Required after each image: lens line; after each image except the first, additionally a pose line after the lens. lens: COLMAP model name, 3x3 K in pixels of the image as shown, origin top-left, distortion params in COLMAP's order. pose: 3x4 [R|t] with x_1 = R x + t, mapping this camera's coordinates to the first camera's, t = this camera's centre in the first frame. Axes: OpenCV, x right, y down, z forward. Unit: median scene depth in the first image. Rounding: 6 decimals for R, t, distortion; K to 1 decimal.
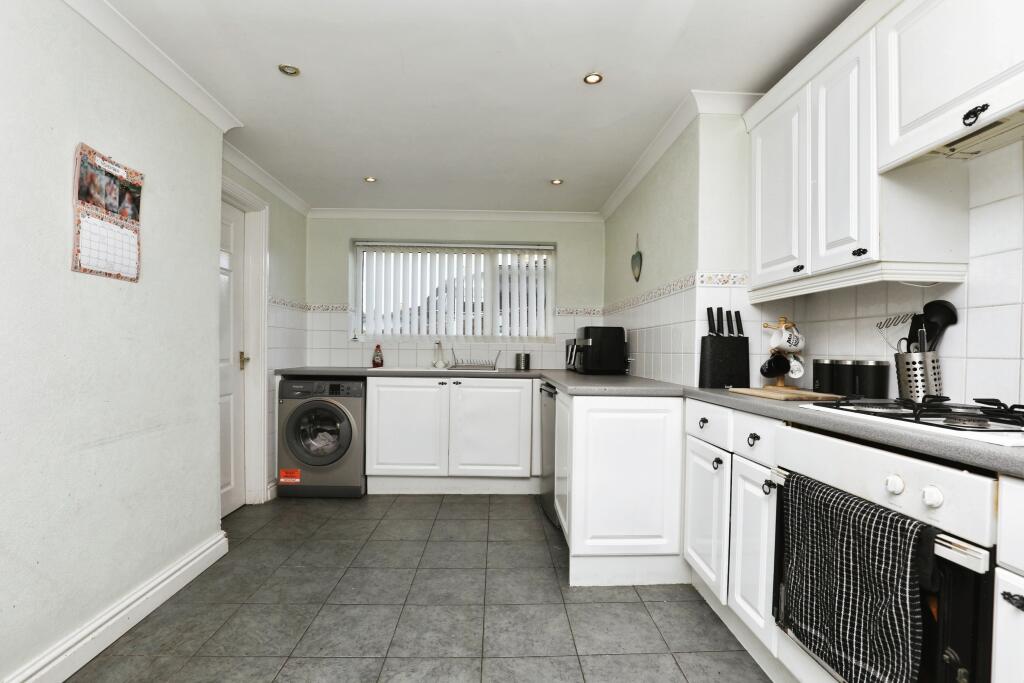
lens RADIAL K [[472.3, 0, 510.7], [0, 472.3, 354.1], [0, 0, 1]] dist [-0.031125, 0.000449]
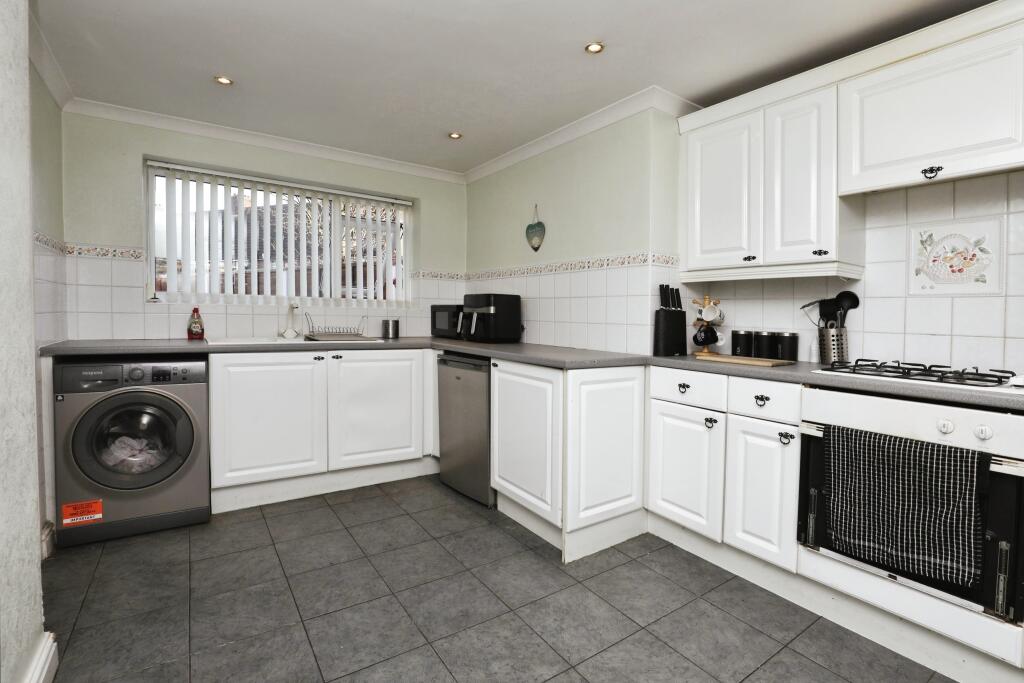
lens RADIAL K [[474.3, 0, 510.8], [0, 474.3, 324.8], [0, 0, 1]] dist [-0.026430, 0.000548]
pose [[0.843209, -0.005396, 0.537560, -0.481011], [-0.007794, 0.999722, 0.022261, -0.024718], [-0.537530, -0.022960, 0.842932, 0.232951]]
